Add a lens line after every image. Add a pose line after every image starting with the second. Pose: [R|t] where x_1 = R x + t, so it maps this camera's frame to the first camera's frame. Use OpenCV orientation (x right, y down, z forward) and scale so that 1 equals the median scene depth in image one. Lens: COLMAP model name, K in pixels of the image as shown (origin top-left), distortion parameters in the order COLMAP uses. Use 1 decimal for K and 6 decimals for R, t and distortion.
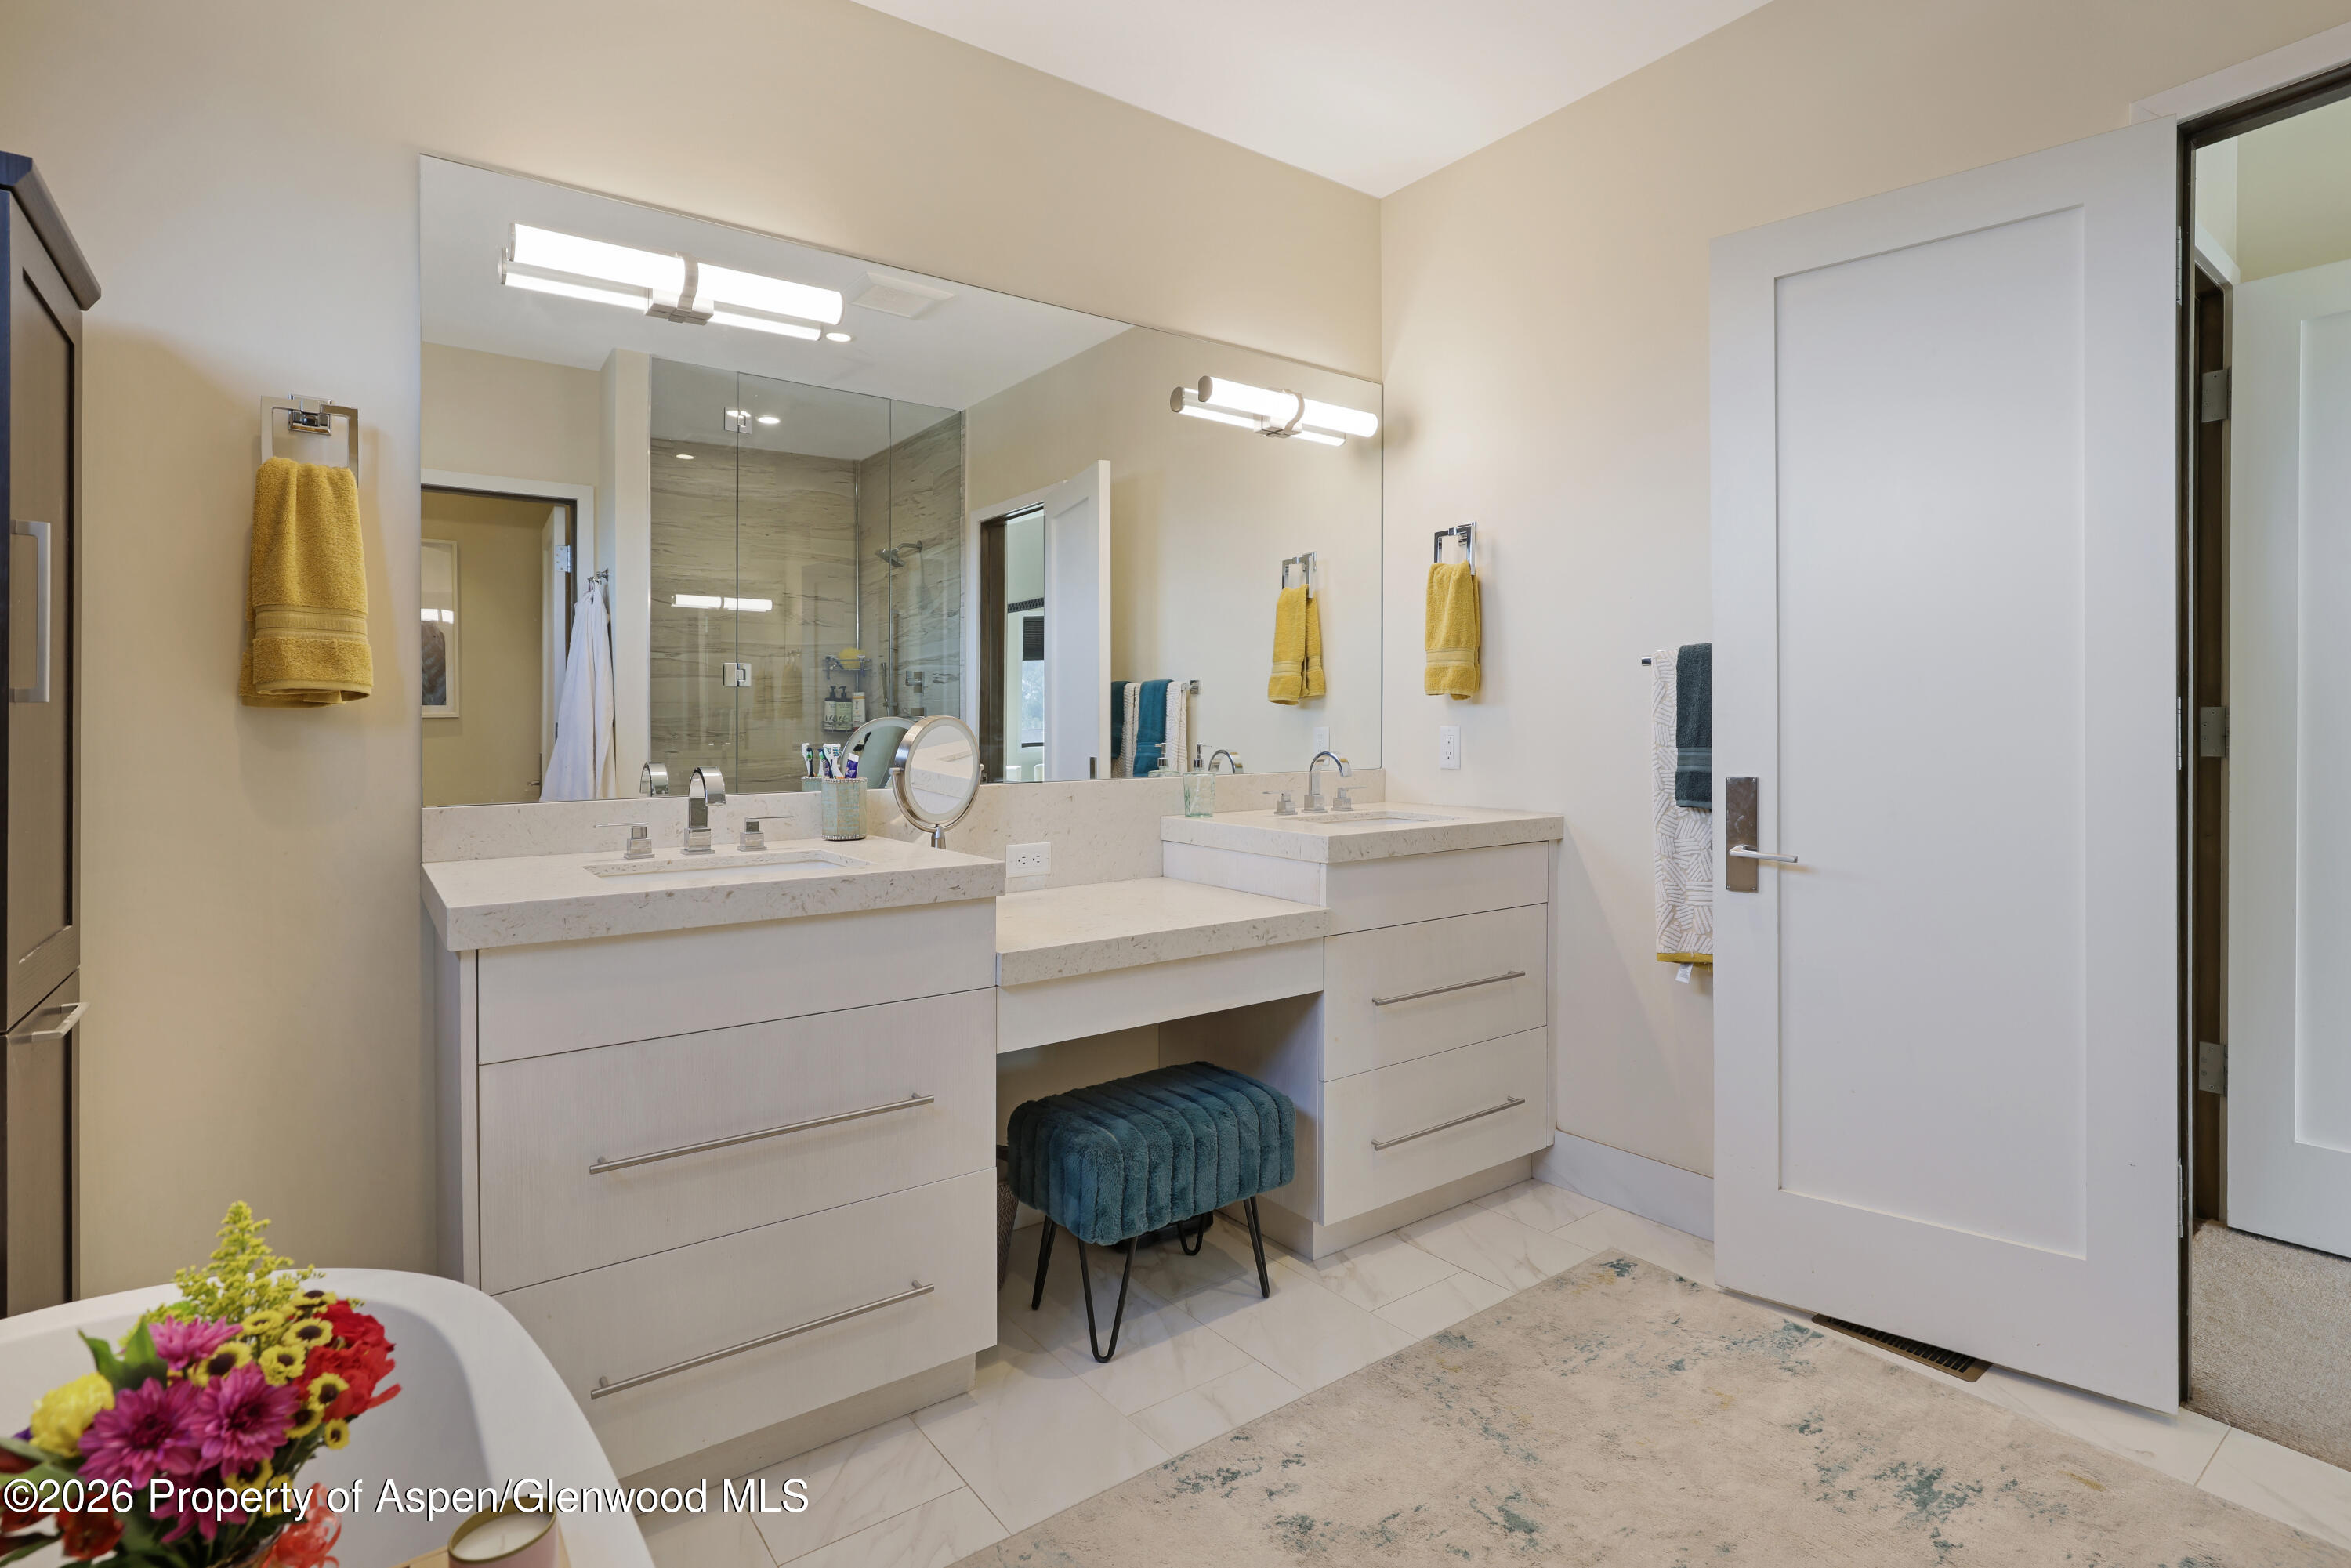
lens RADIAL K [[1159.6, 0, 1177.0], [0, 1159.6, 726.5], [0, 0, 1]] dist [-0.050518, -0.000247]
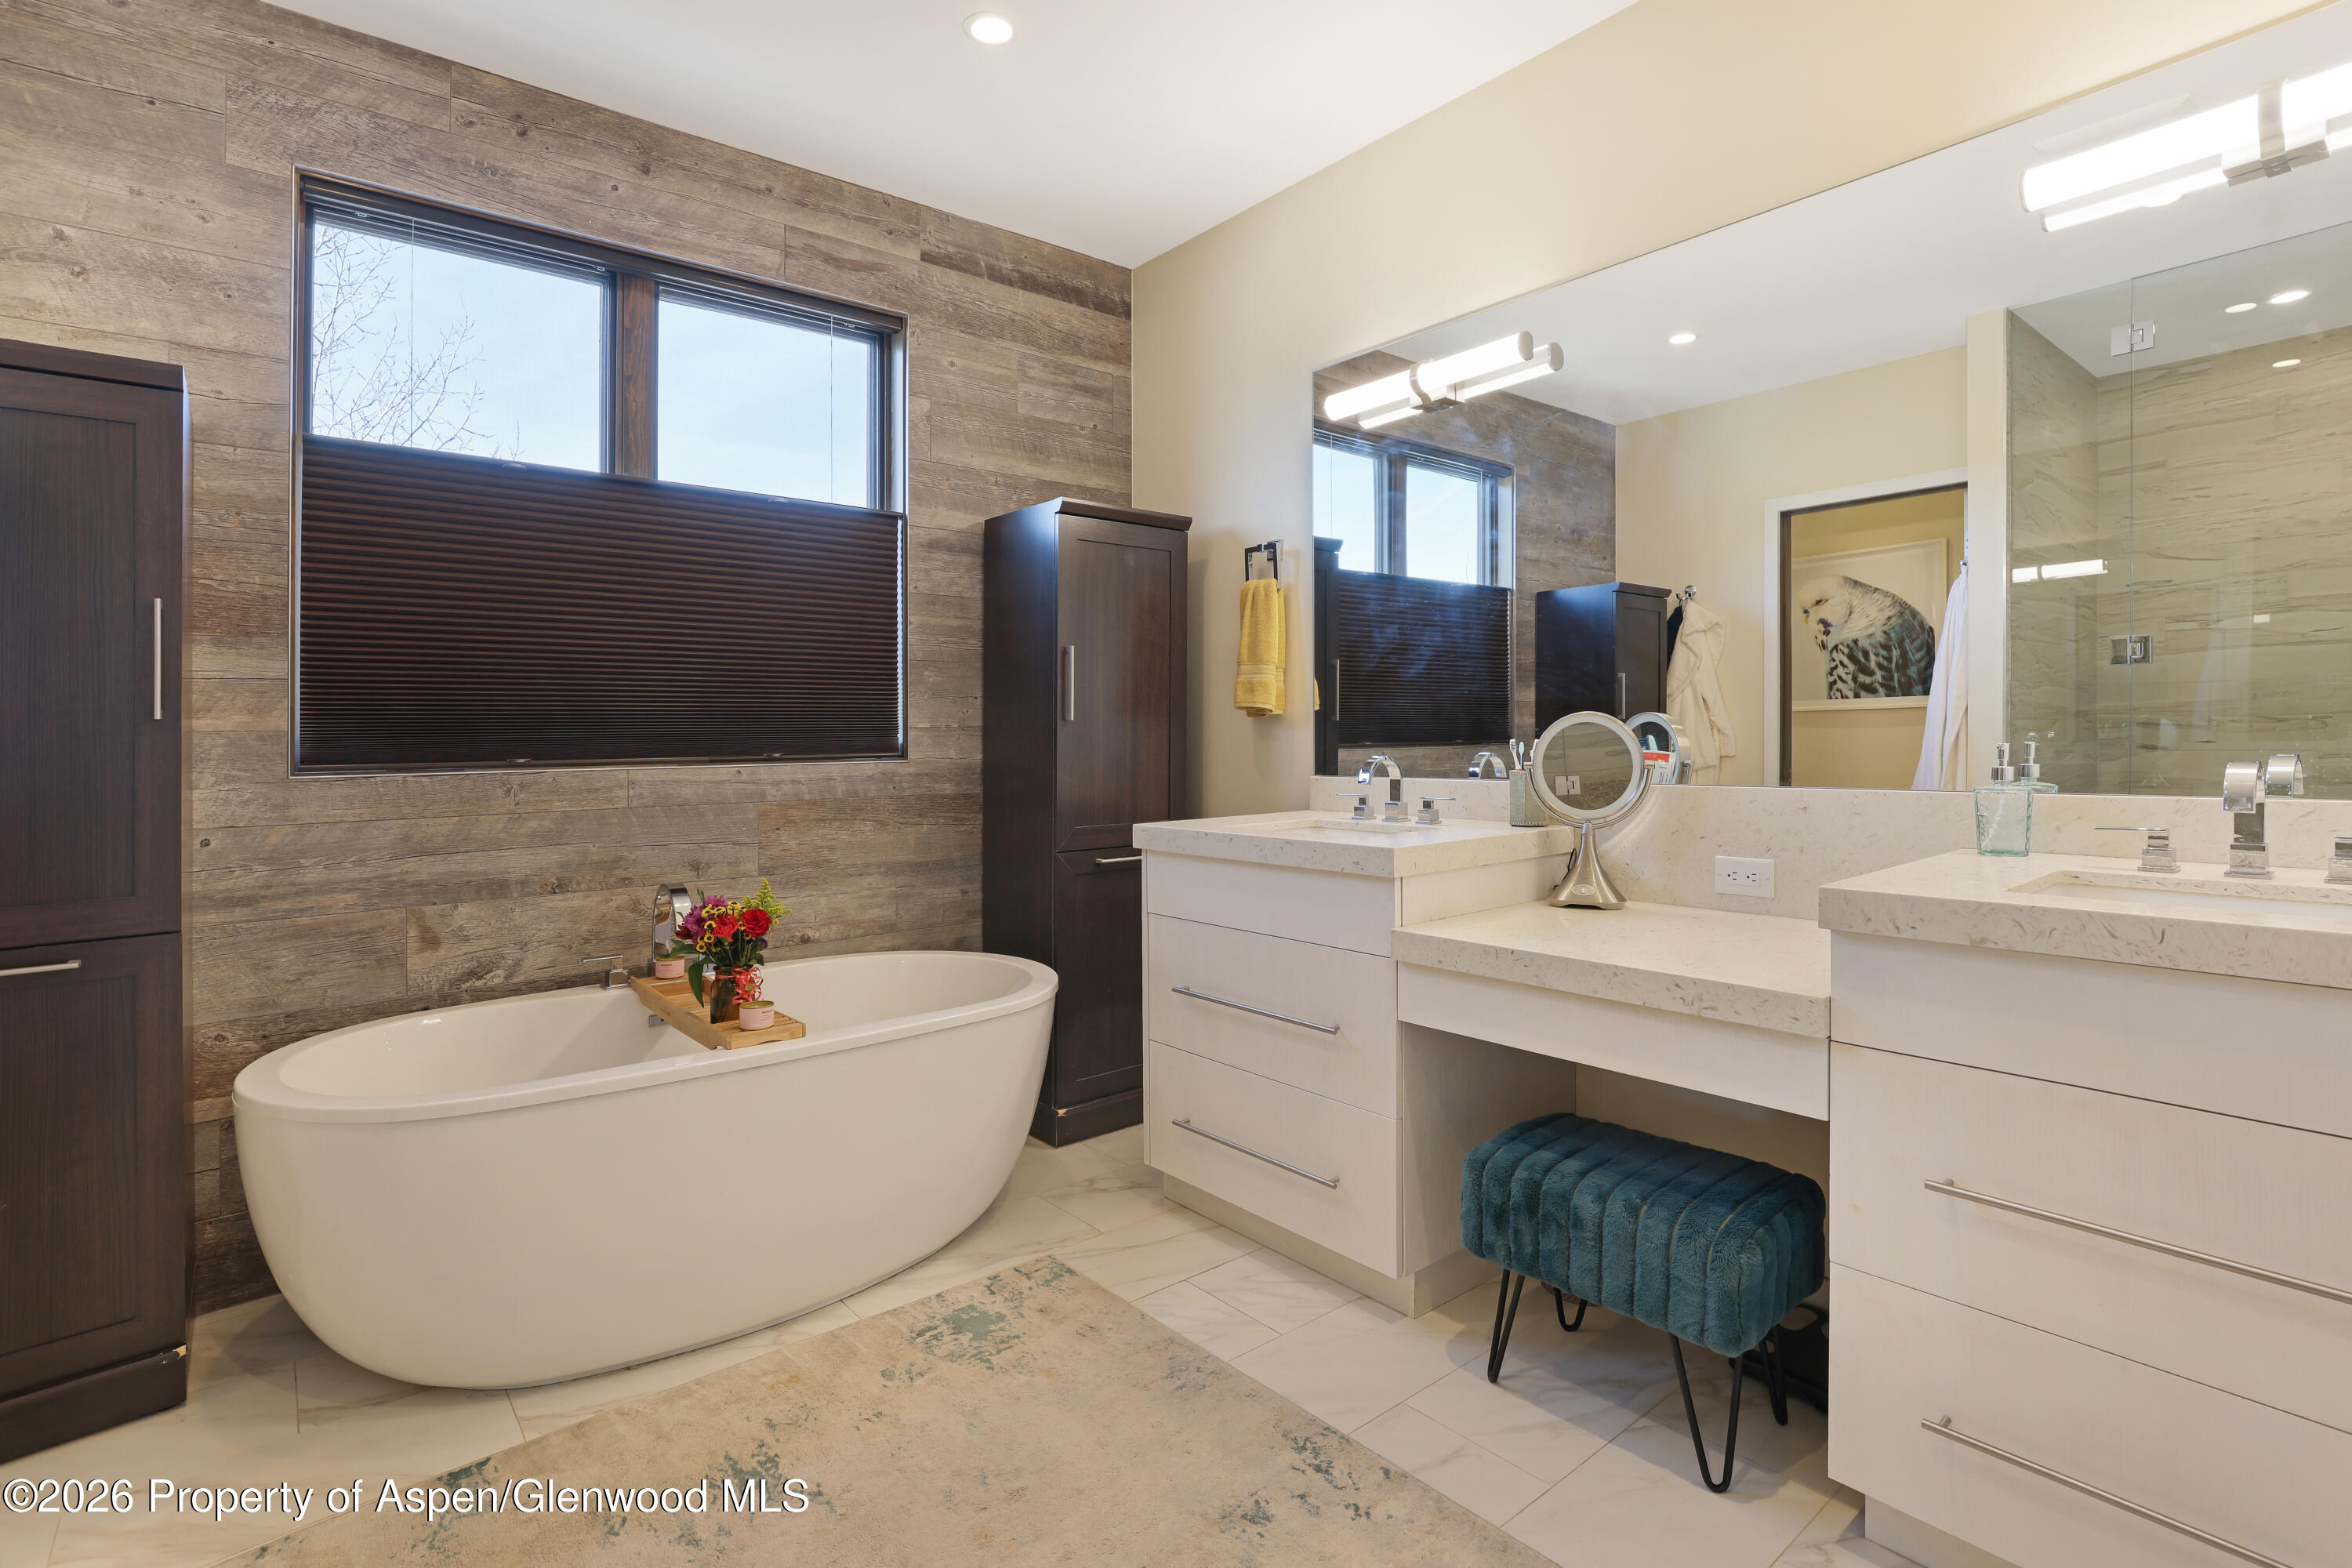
lens RADIAL K [[1116.3, 0, 1176.0], [0, 1116.3, 784.0], [0, 0, 1]] dist [0.000838, 0.000396]
pose [[0.059610, 0.050377, -0.996950, 0.764301], [0.012558, 0.998609, 0.051212, 0.000024], [0.998143, -0.015572, 0.058894, 0.627202]]
